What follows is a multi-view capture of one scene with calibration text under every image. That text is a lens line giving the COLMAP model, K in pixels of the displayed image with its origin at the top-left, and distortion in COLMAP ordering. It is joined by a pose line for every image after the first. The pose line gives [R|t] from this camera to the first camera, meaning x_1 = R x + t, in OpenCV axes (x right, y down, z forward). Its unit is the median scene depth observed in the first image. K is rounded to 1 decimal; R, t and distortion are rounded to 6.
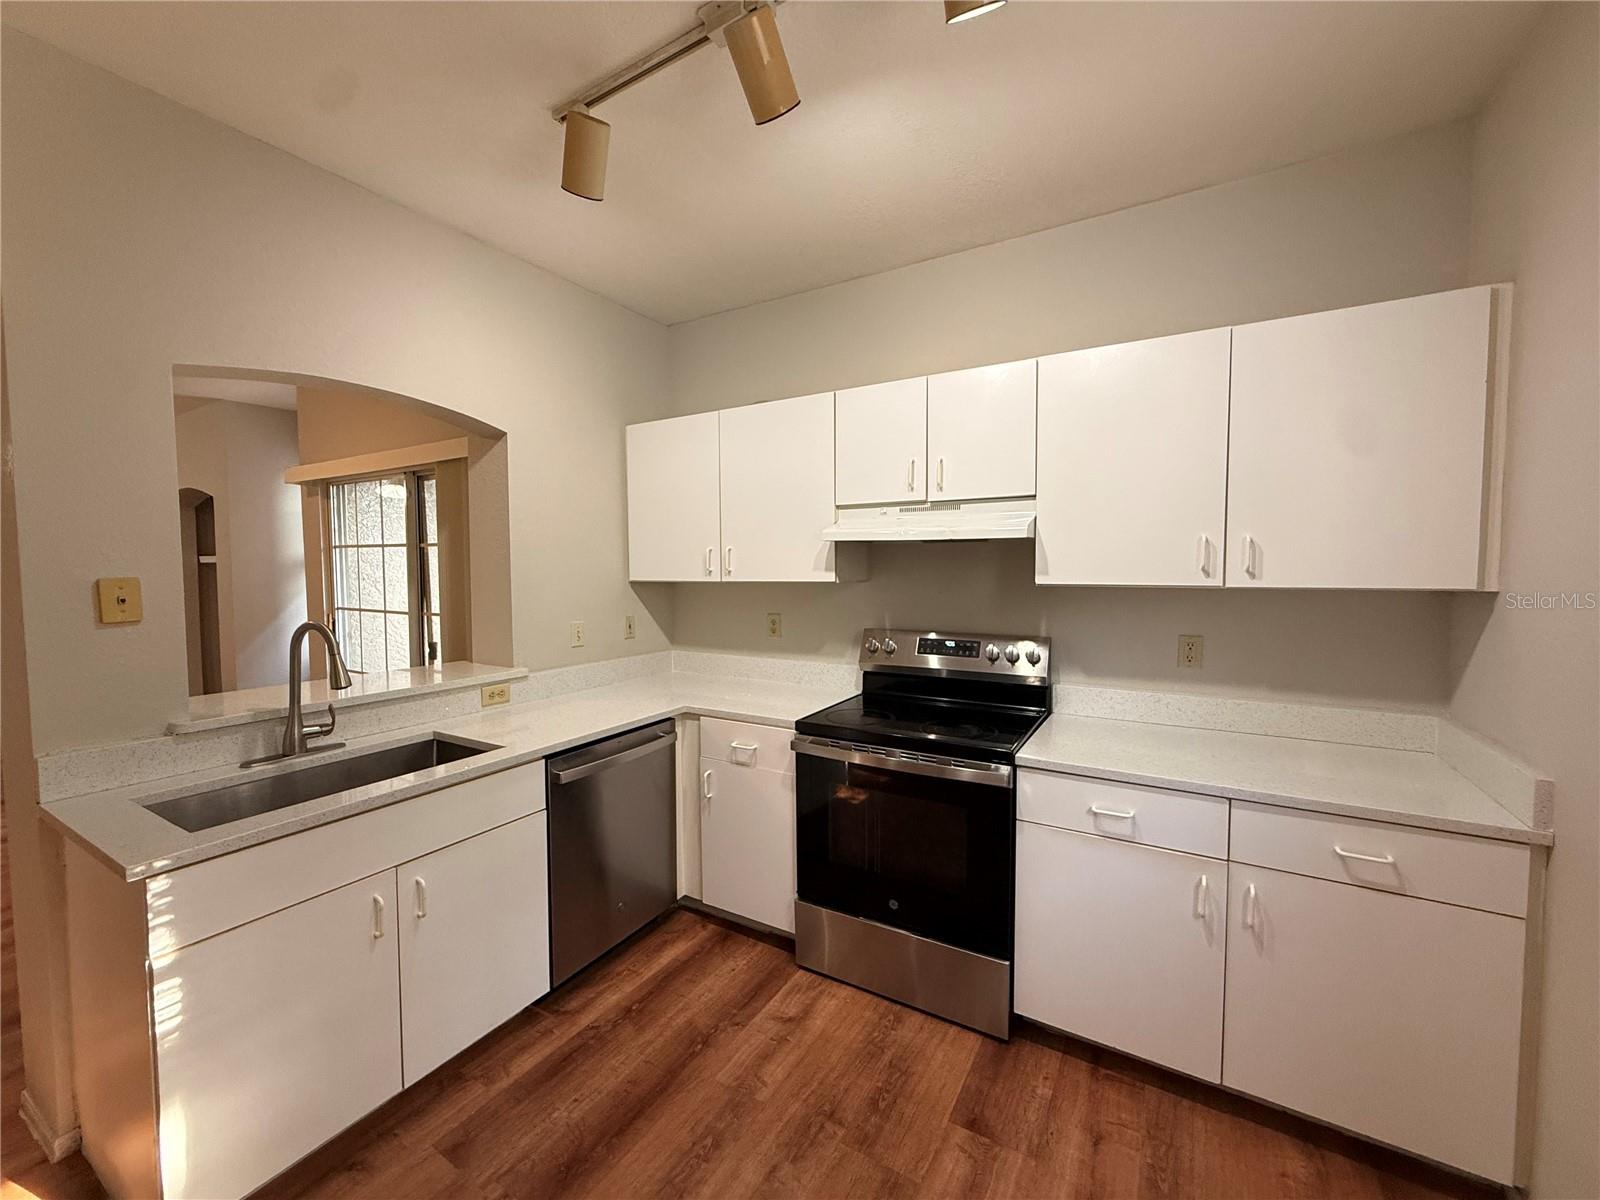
lens RADIAL K [[636.9, 0, 798.6], [0, 636.9, 599.8], [0, 0, 1]] dist [-0.001200, 0.000019]
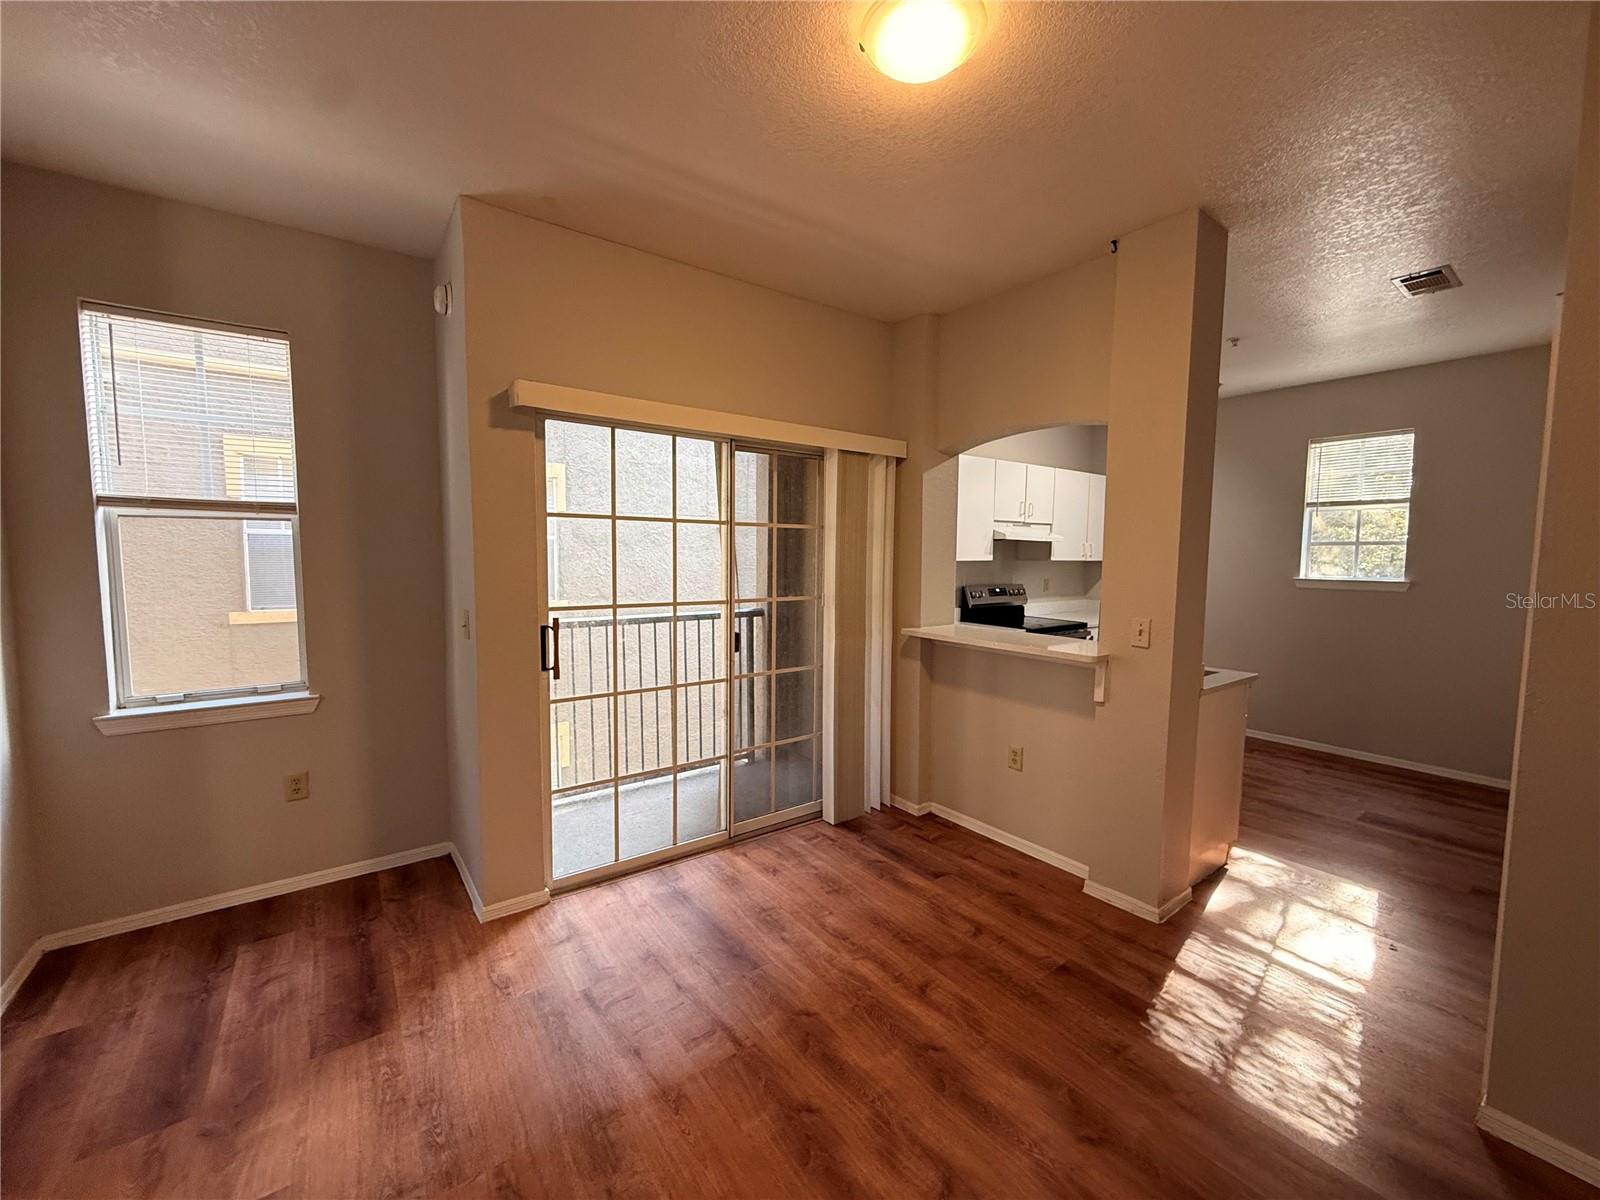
lens RADIAL K [[636.9, 0, 799.1], [0, 636.9, 599.3], [0, 0, 1]] dist [-0.001200, 0.000019]
pose [[0.386523, -0.061679, 0.920215, -2.231948], [0.037398, 0.997989, 0.051184, -0.036476], [-0.921521, 0.014630, 0.388052, 0.932721]]
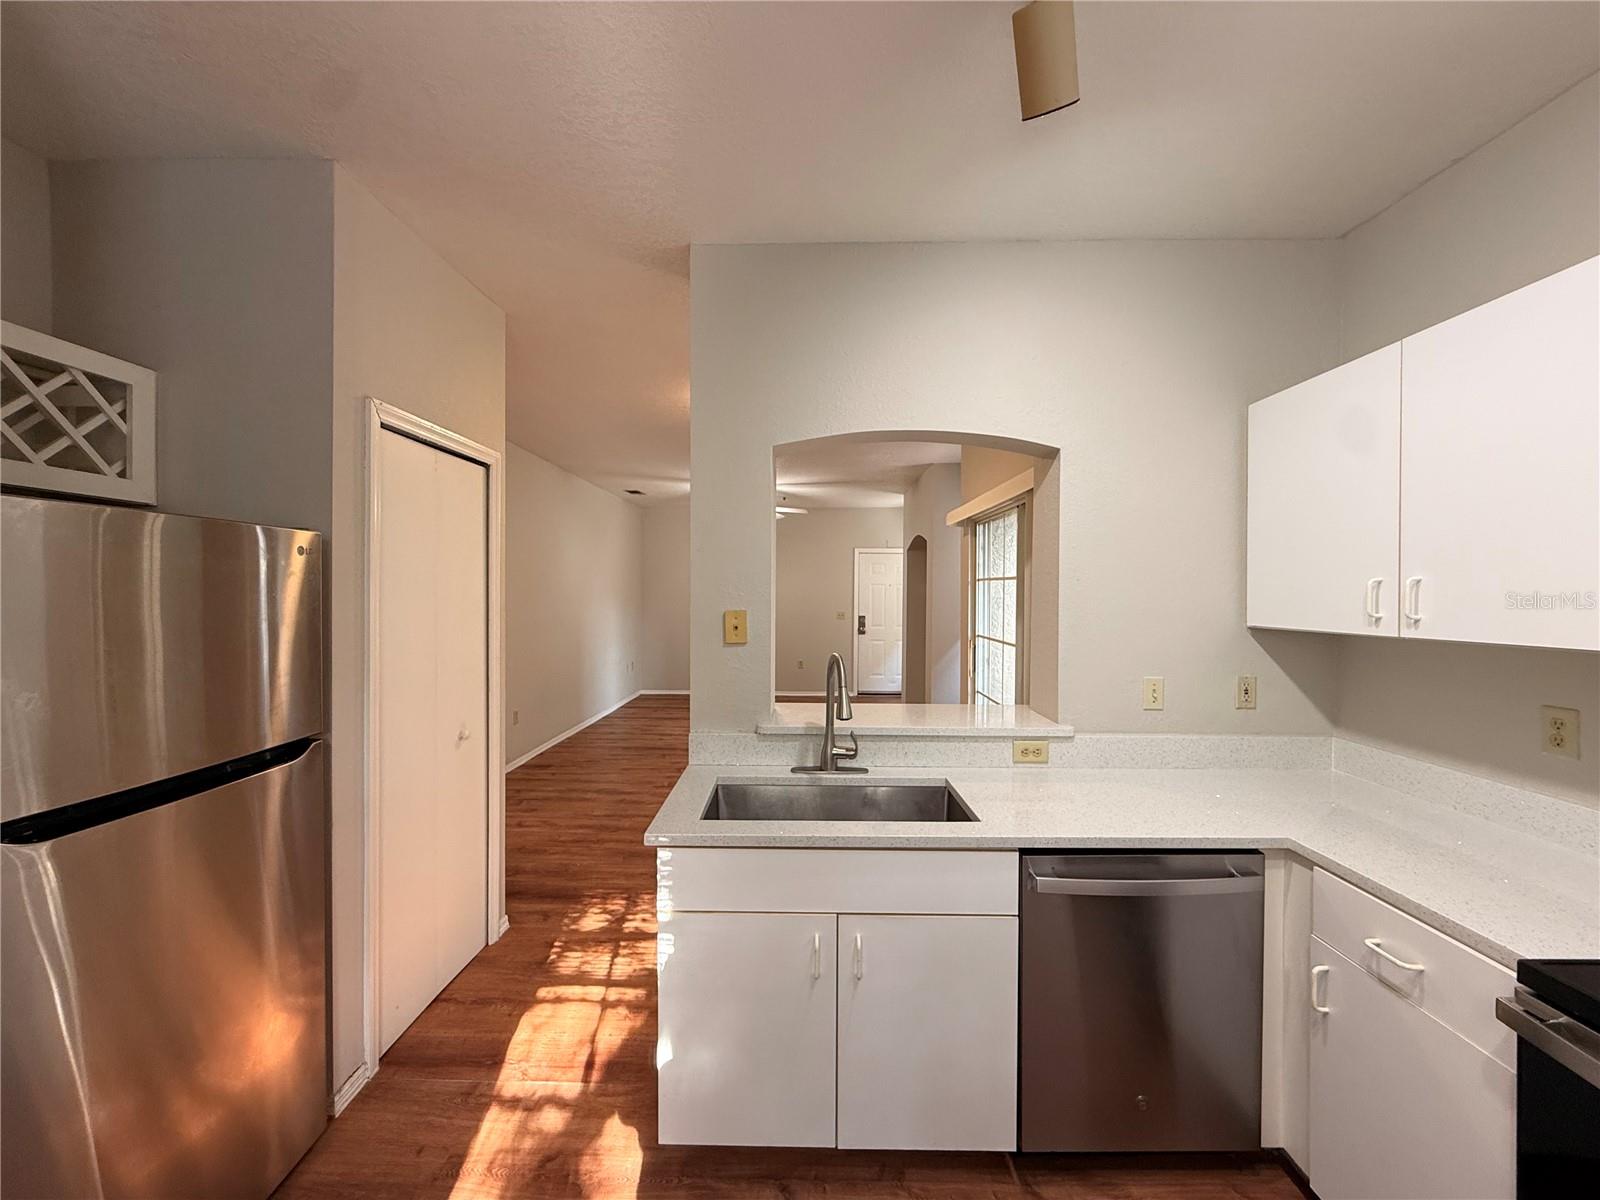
lens RADIAL K [[636.9, 0, 798.3], [0, 636.9, 599.3], [0, 0, 1]] dist [-0.001200, 0.000019]
pose [[0.500388, 0.016400, -0.865646, 0.132481], [-0.051826, 0.998595, -0.011039, -0.037818], [0.864249, 0.050387, 0.500535, 0.325354]]
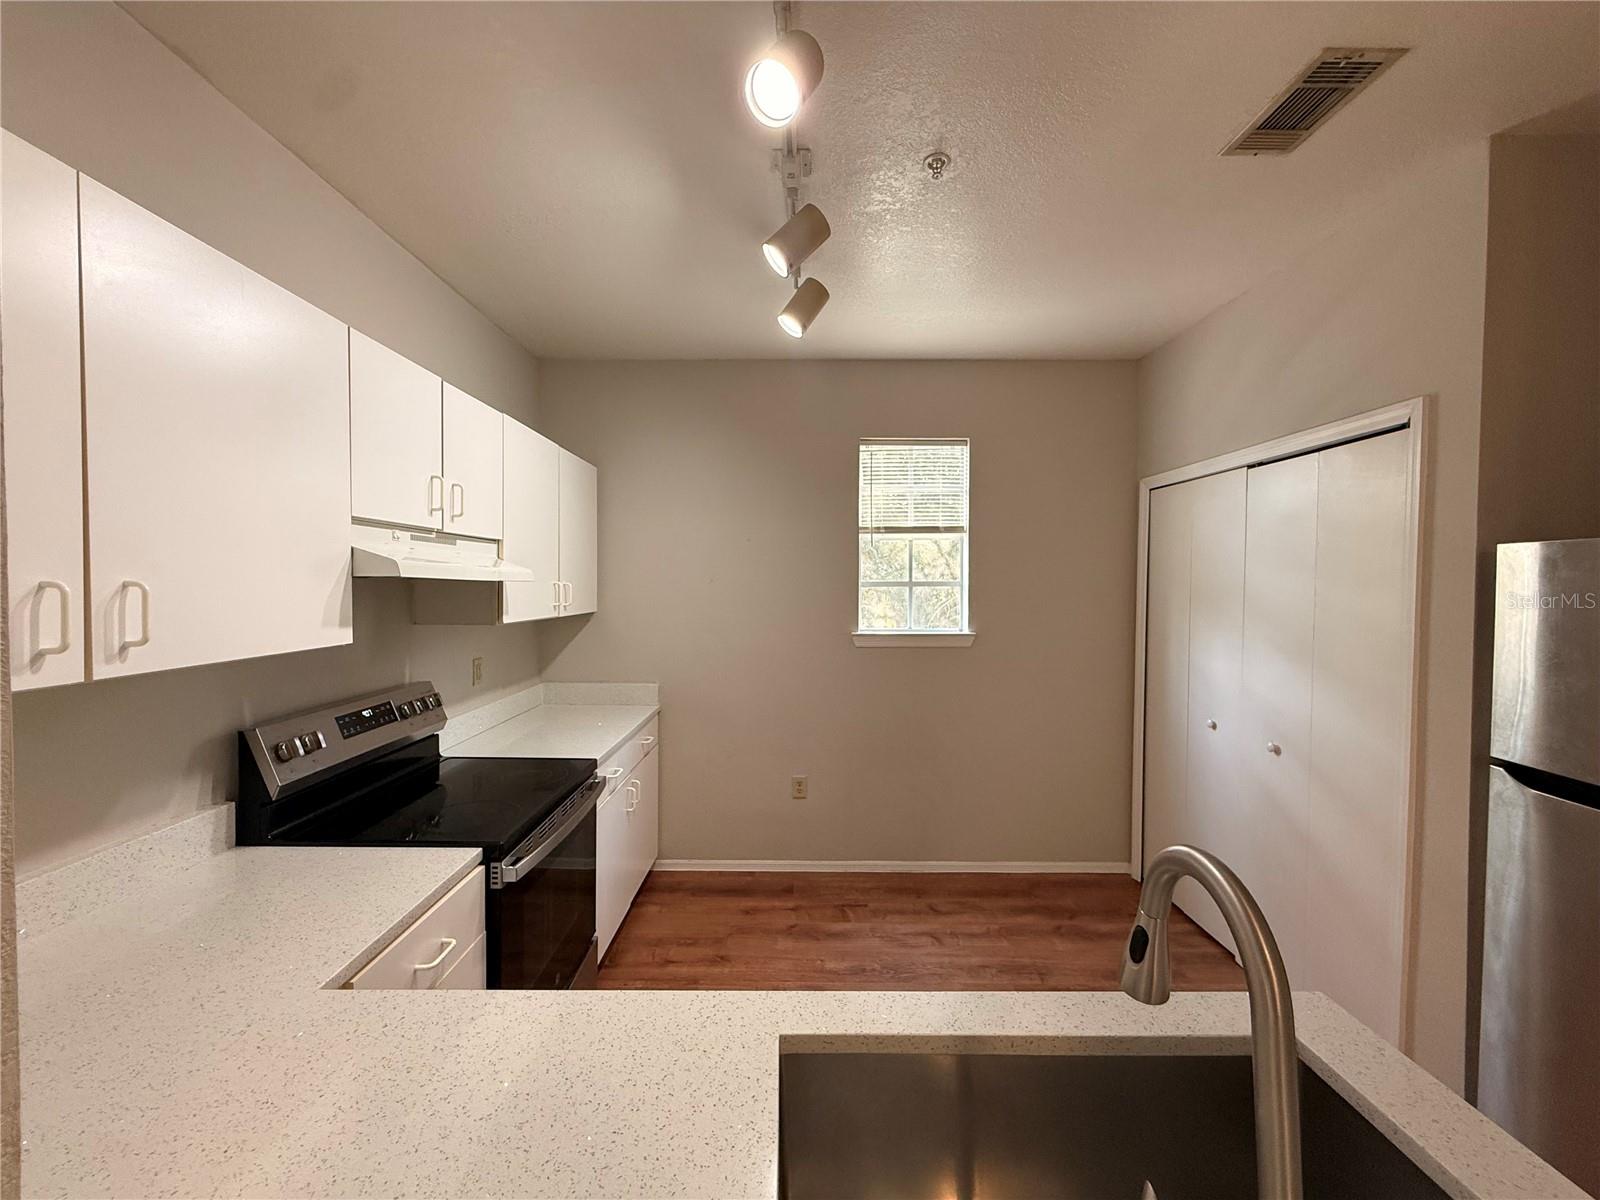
lens RADIAL K [[636.9, 0, 795.6], [0, 636.9, 601.8], [0, 0, 1]] dist [-0.001200, 0.000019]
pose [[-0.511076, -0.022533, 0.859240, -0.779252], [0.041810, 0.997821, 0.051036, -0.093803], [-0.858518, 0.062008, -0.509020, 1.104580]]
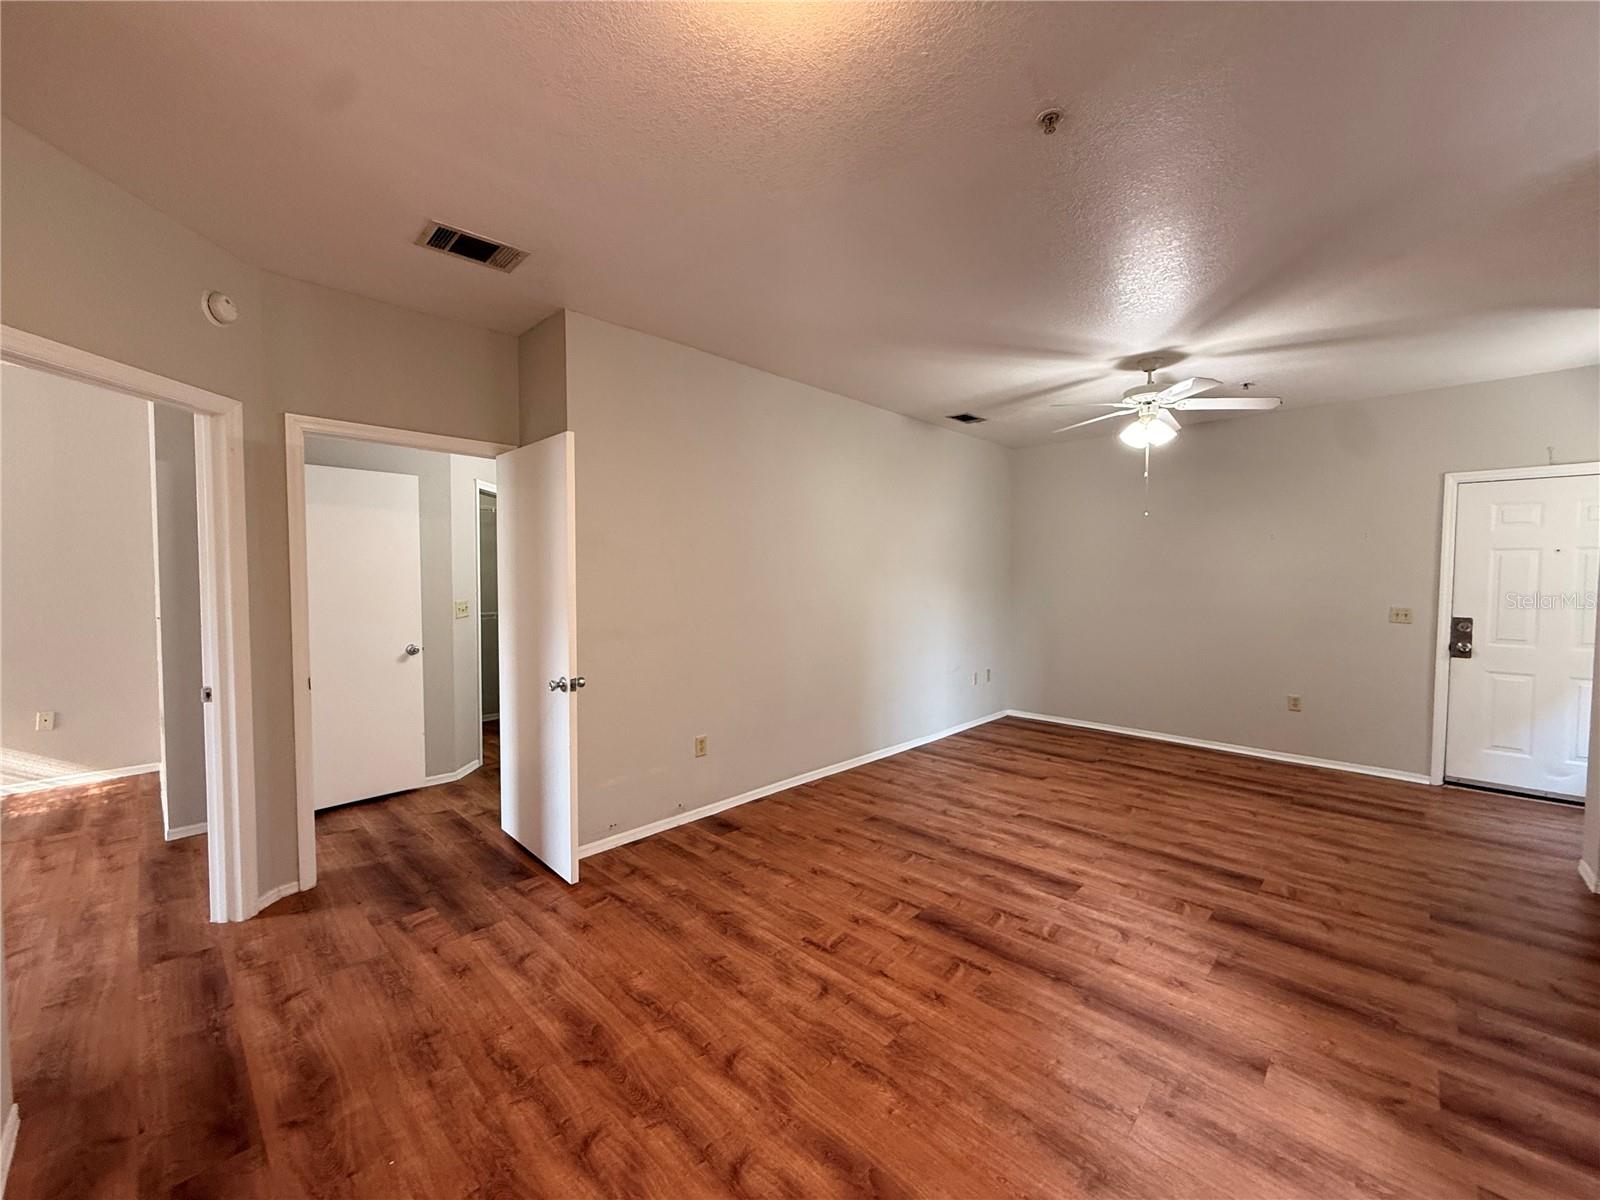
lens RADIAL K [[636.9, 0, 799.1], [0, 636.9, 595.6], [0, 0, 1]] dist [-0.001200, 0.000019]
pose [[-0.221560, 0.035976, -0.974483, -0.946078], [-0.052346, 0.997440, 0.048725, -0.053292], [0.973741, 0.061806, -0.219110, 1.241492]]
